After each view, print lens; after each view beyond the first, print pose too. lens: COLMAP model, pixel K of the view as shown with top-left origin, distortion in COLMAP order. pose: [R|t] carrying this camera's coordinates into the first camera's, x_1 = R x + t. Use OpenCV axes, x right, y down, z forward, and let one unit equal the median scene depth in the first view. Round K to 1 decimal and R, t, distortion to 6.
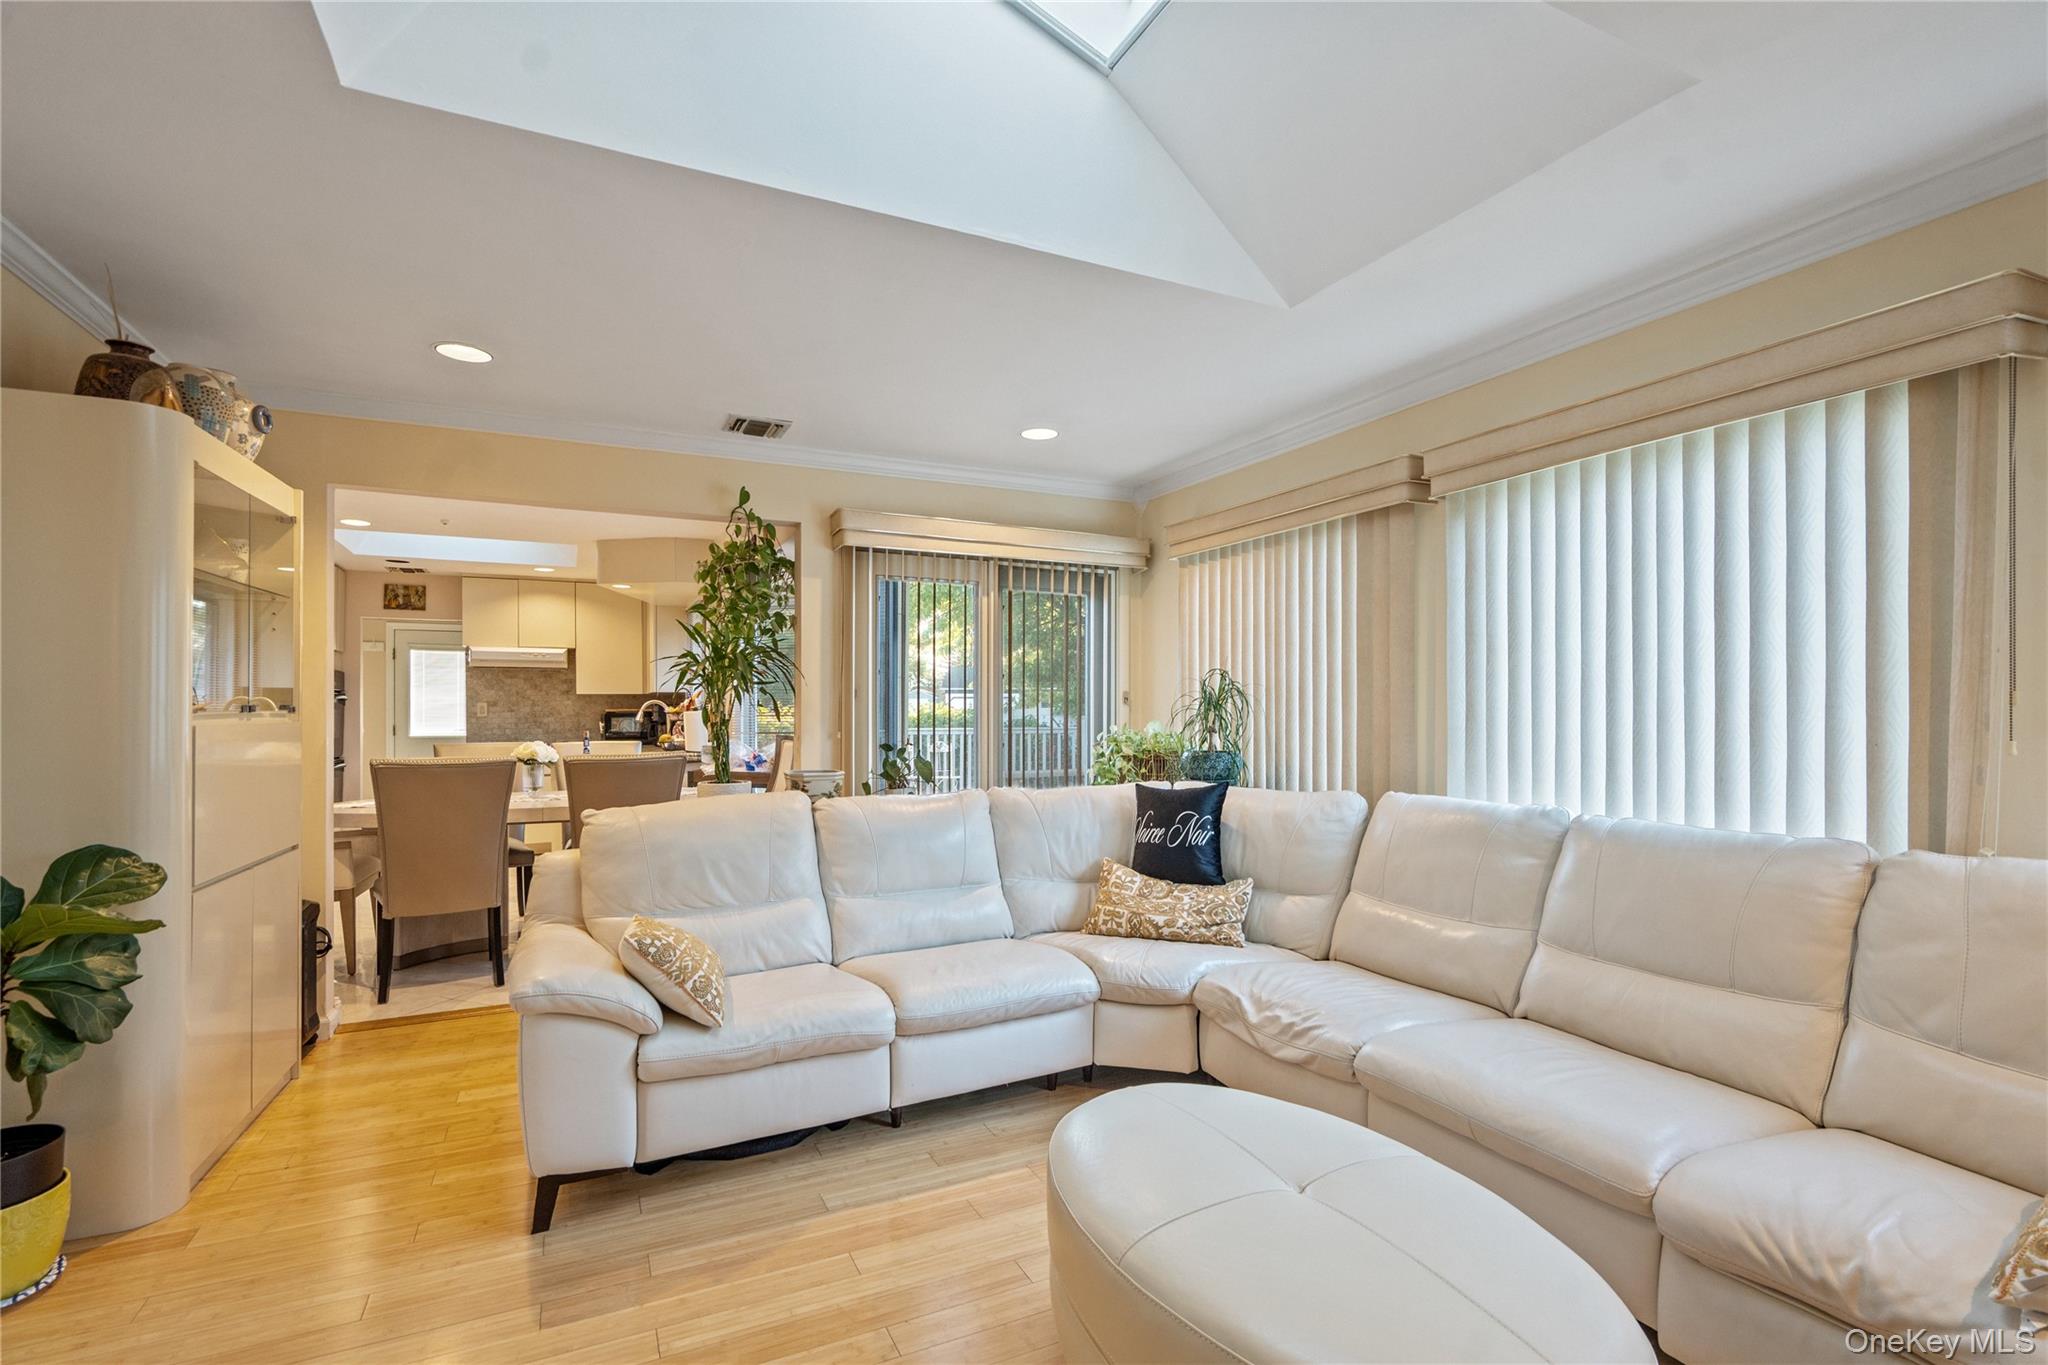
lens RADIAL K [[934.4, 0, 1024.6], [0, 934.4, 699.6], [0, 0, 1]] dist [-0.000514, 0.000697]
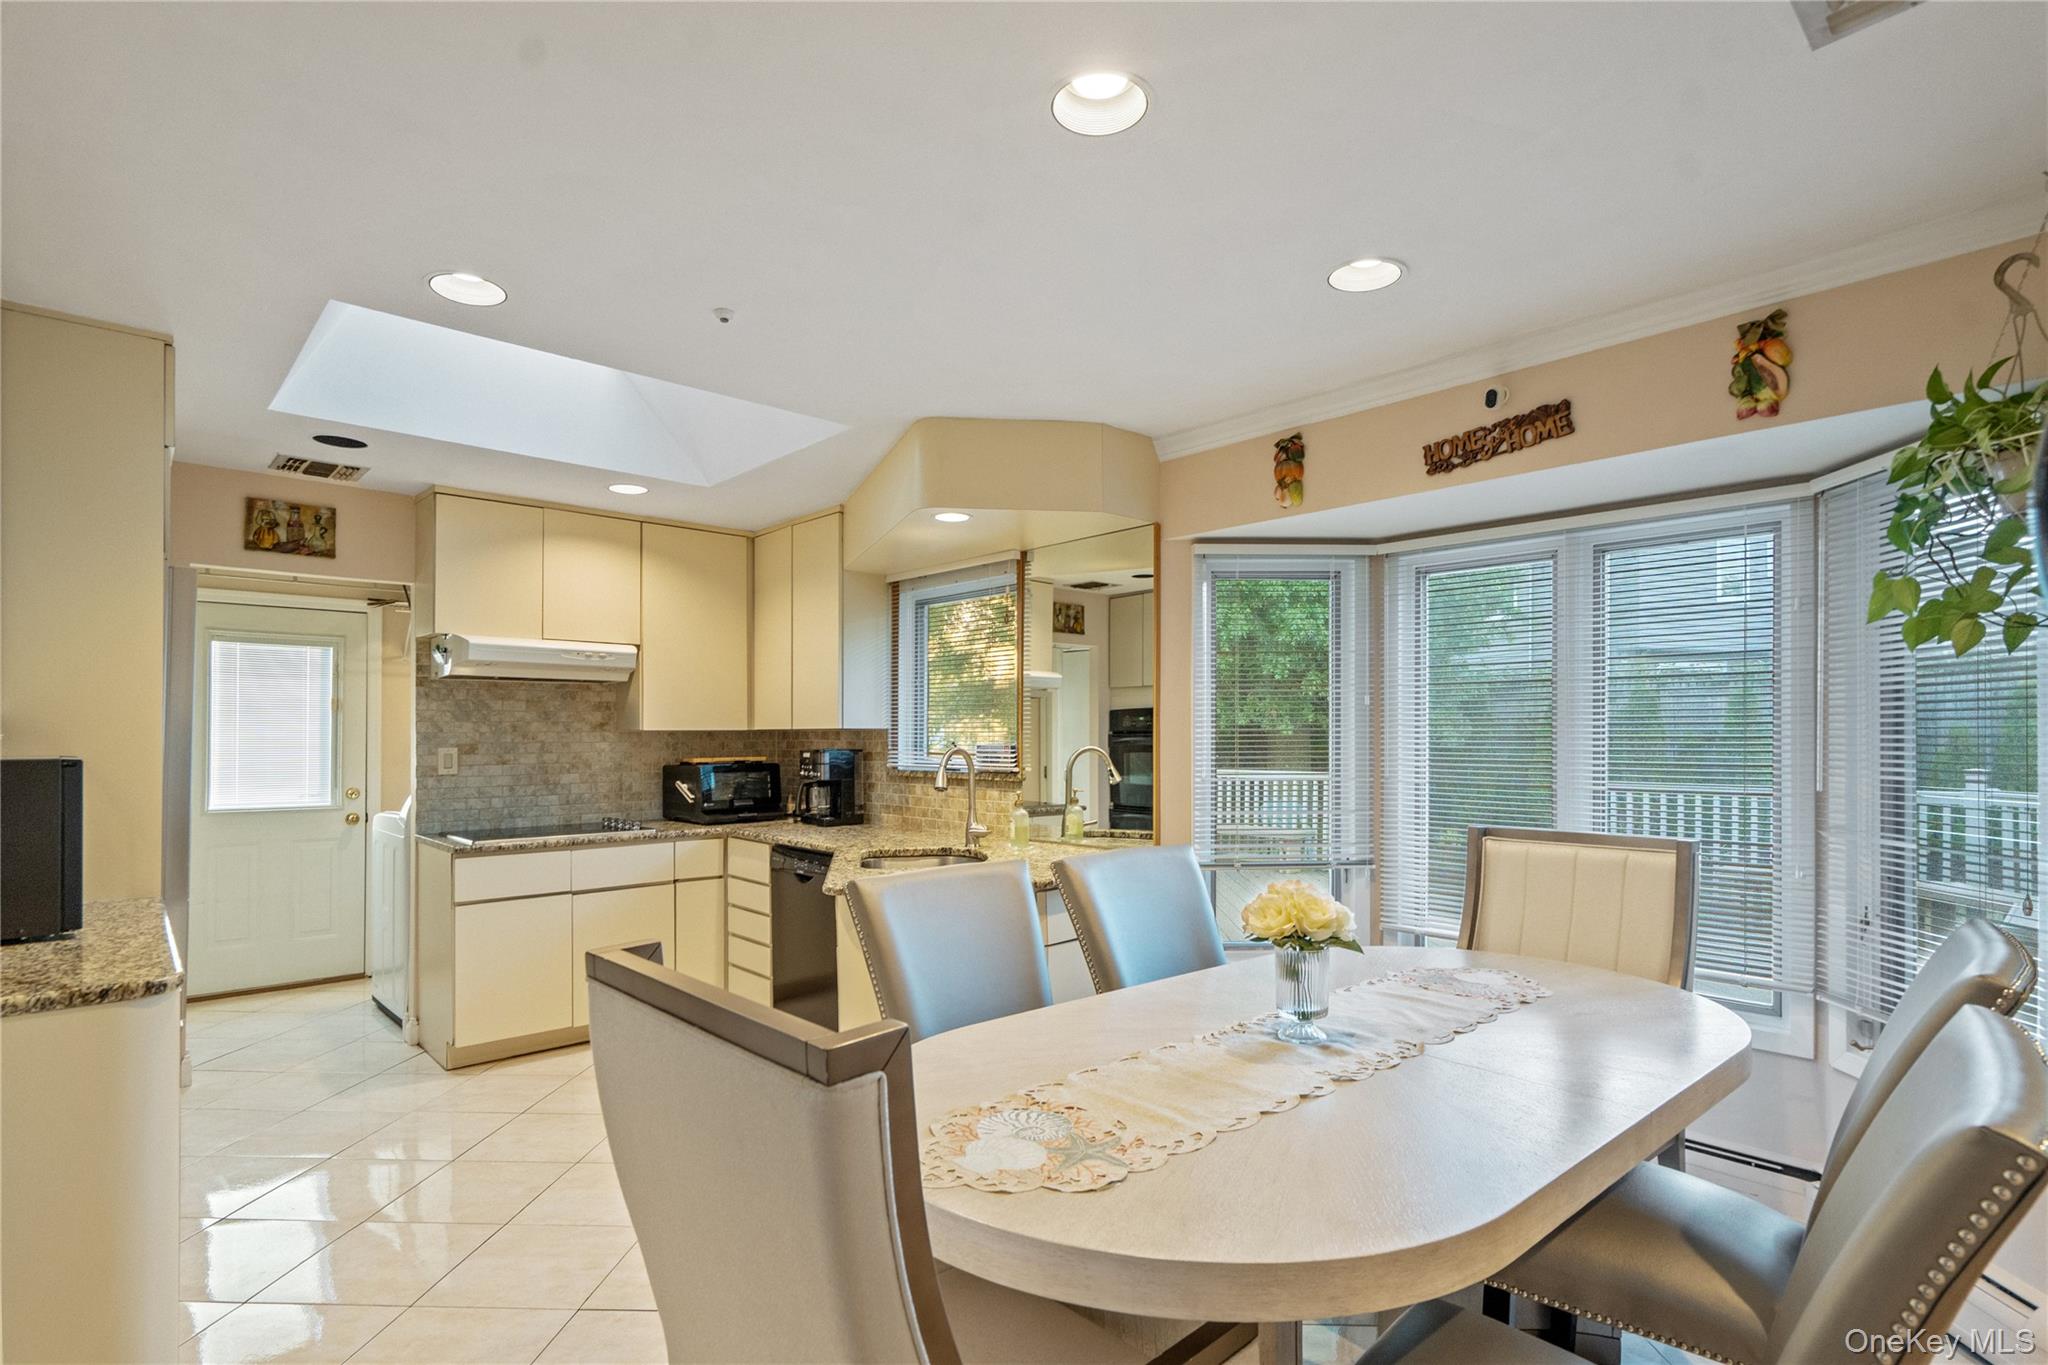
lens RADIAL K [[1010.6, 0, 1012.8], [0, 1010.6, 725.1], [0, 0, 1]] dist [0.013348, 0.001015]
pose [[0.962416, 0.003362, 0.271559, -0.438569], [-0.003859, 0.999992, 0.001295, -0.010672], [-0.271552, -0.002294, 0.962421, 0.388949]]
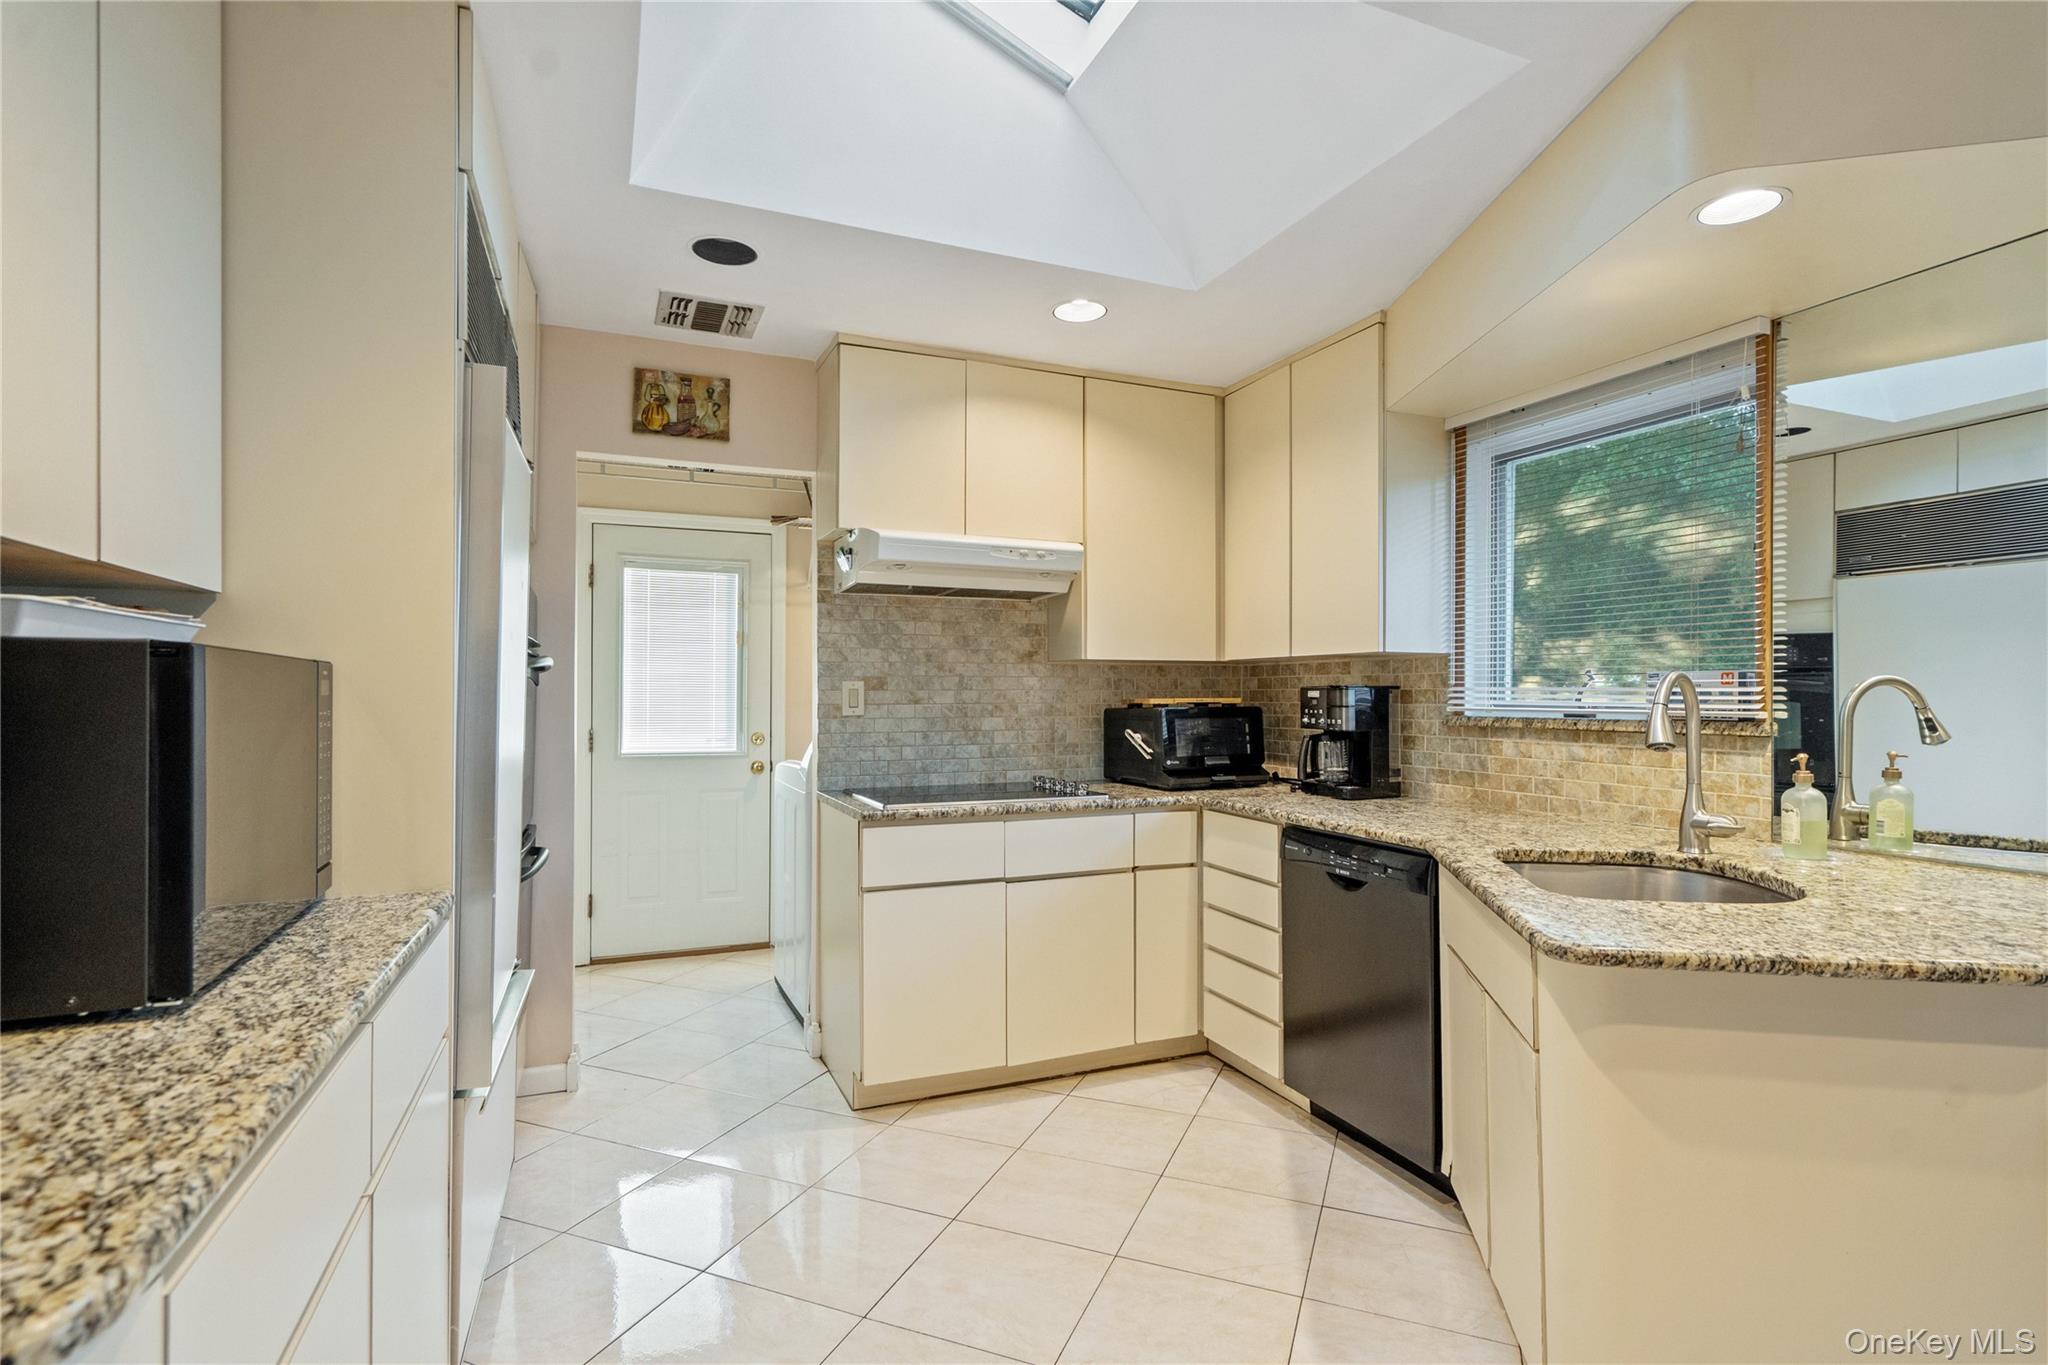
lens RADIAL K [[1010.6, 0, 1025.3], [0, 1010.6, 683.5], [0, 0, 1]] dist [0.013348, 0.001015]
pose [[0.998160, 0.002751, -0.060565, -0.485283], [-0.002596, 0.999993, 0.002634, 0.003191], [0.060572, -0.002472, 0.998161, 0.578985]]
